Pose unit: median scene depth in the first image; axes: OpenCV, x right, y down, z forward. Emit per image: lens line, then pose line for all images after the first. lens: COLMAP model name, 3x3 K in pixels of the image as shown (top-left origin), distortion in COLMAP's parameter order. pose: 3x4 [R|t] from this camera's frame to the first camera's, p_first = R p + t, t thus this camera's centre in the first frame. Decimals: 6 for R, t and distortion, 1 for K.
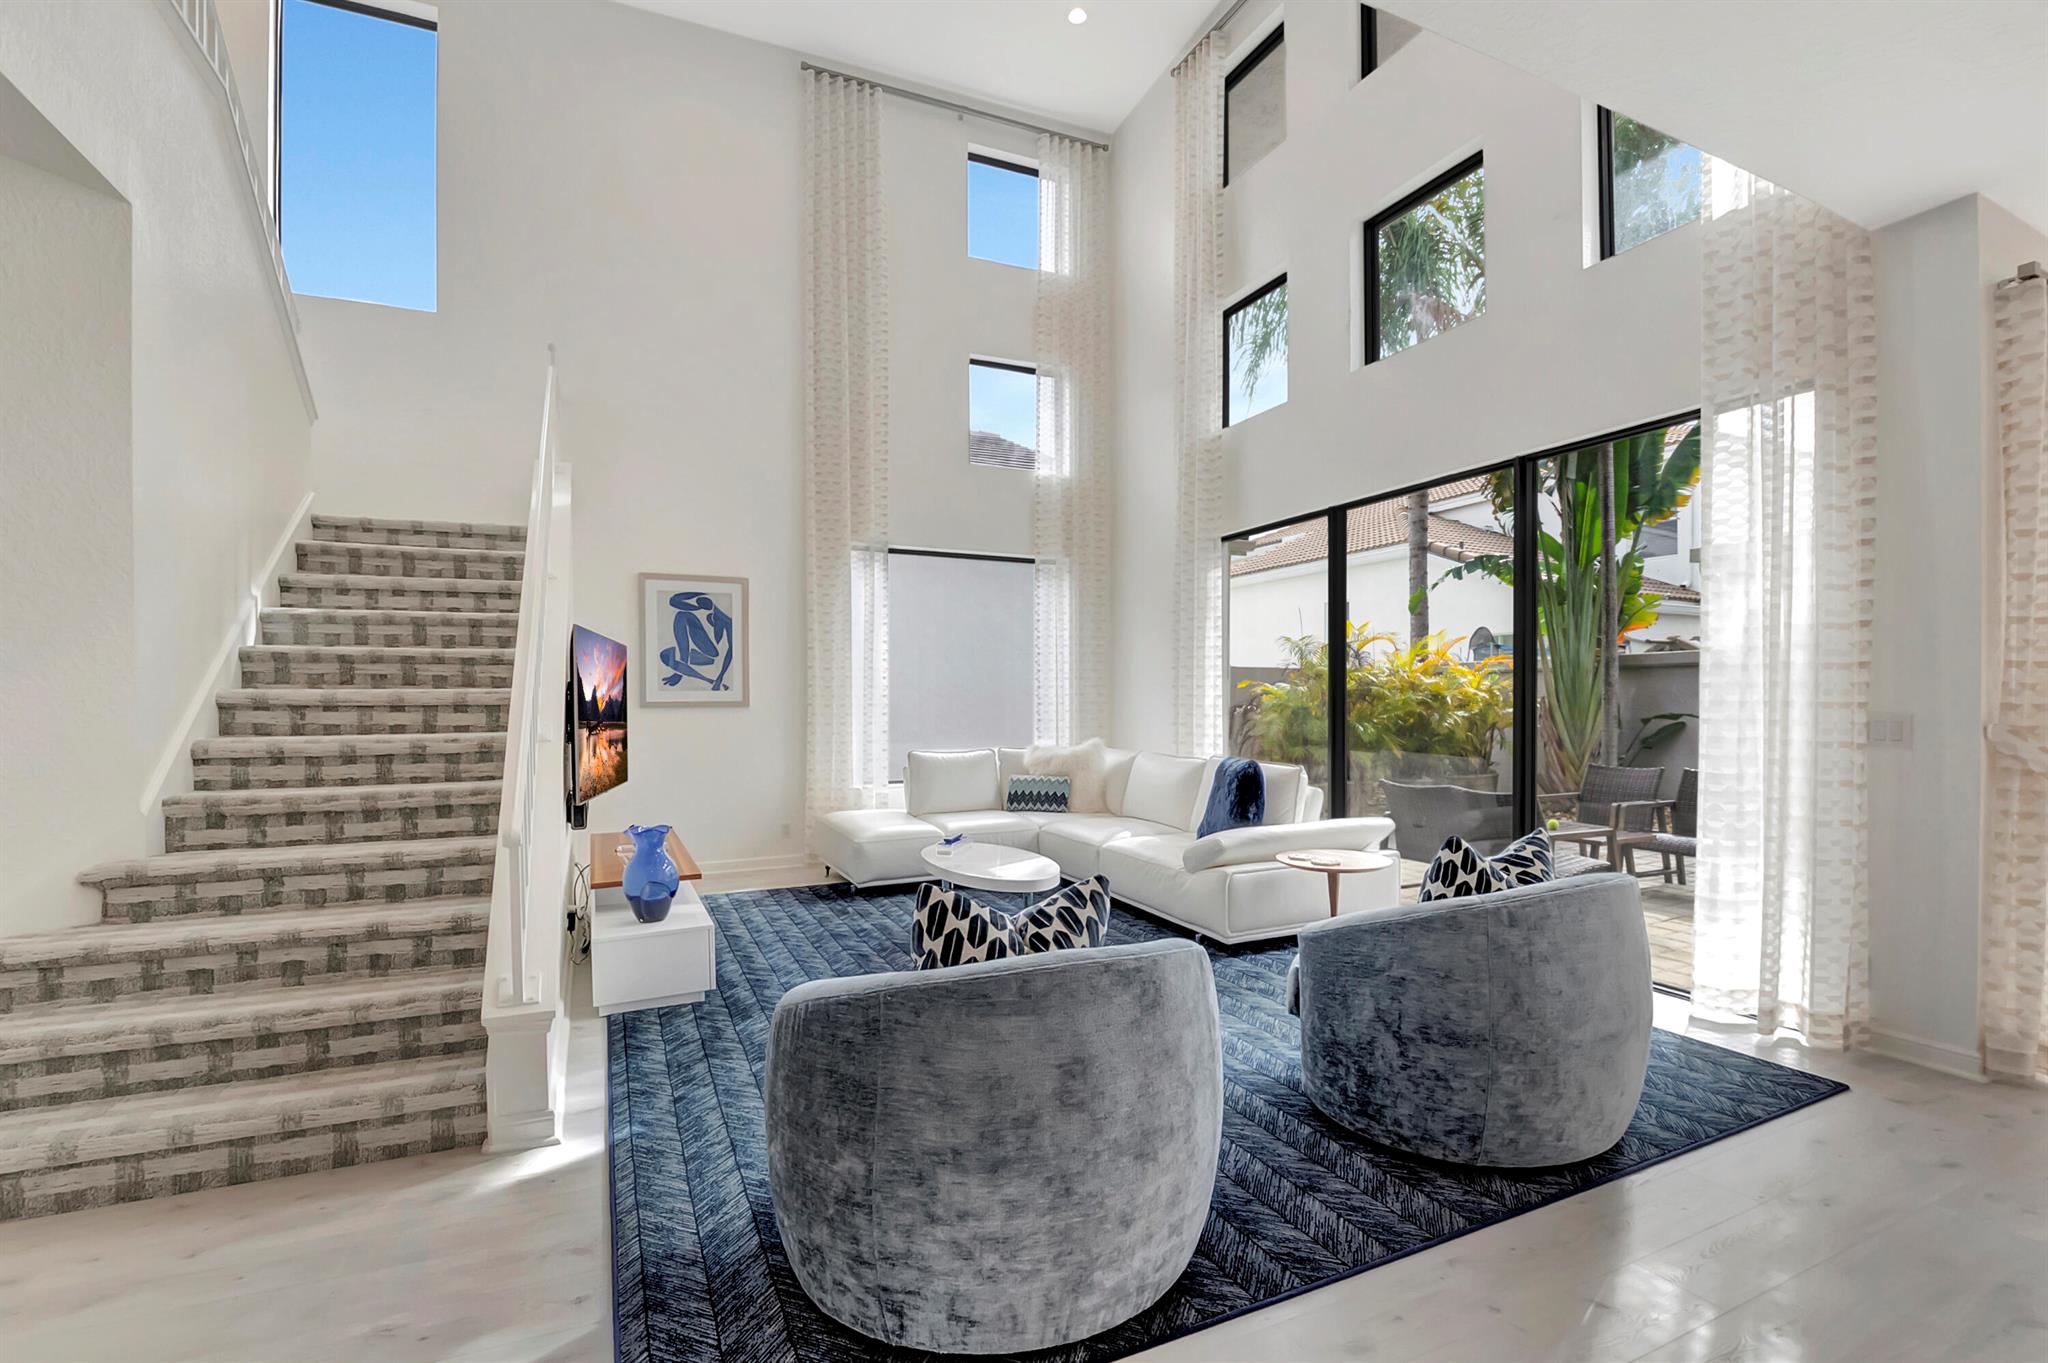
lens RADIAL K [[921.0, 0, 1020.7], [0, 921.0, 714.3], [0, 0, 1]] dist [-0.026684, -0.000264]
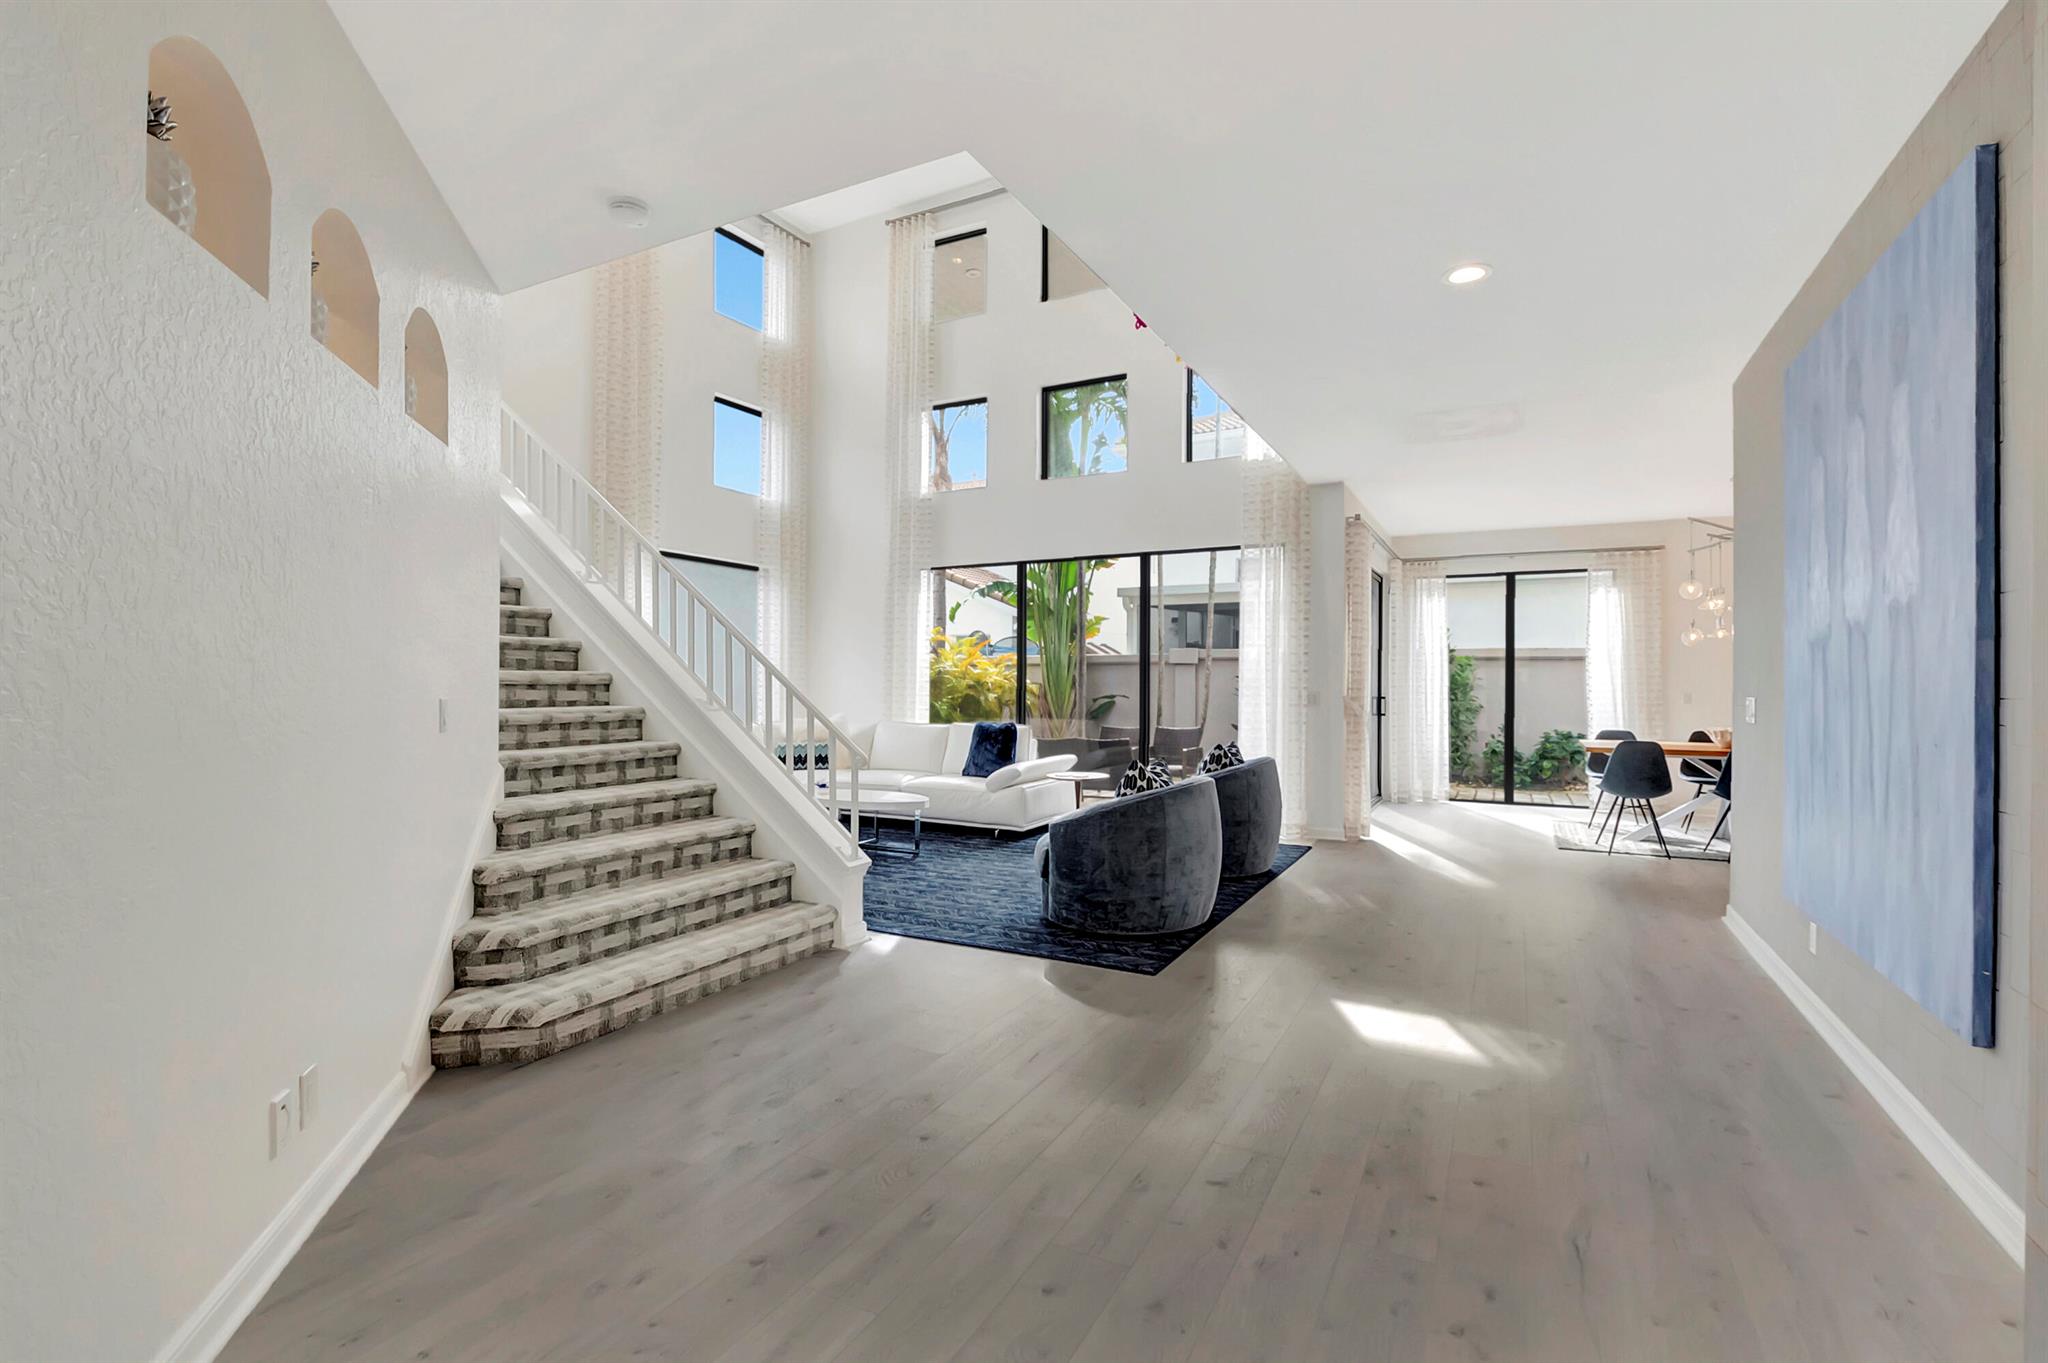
lens RADIAL K [[939.5, 0, 1024.0], [0, 939.5, 681.5], [0, 0, 1]] dist [-0.020497, -0.000449]
pose [[0.792638, 0.008330, 0.609636, -1.002858], [0.003031, 0.999840, -0.017603, 0.011593], [-0.609685, 0.015800, 0.792486, -0.432089]]
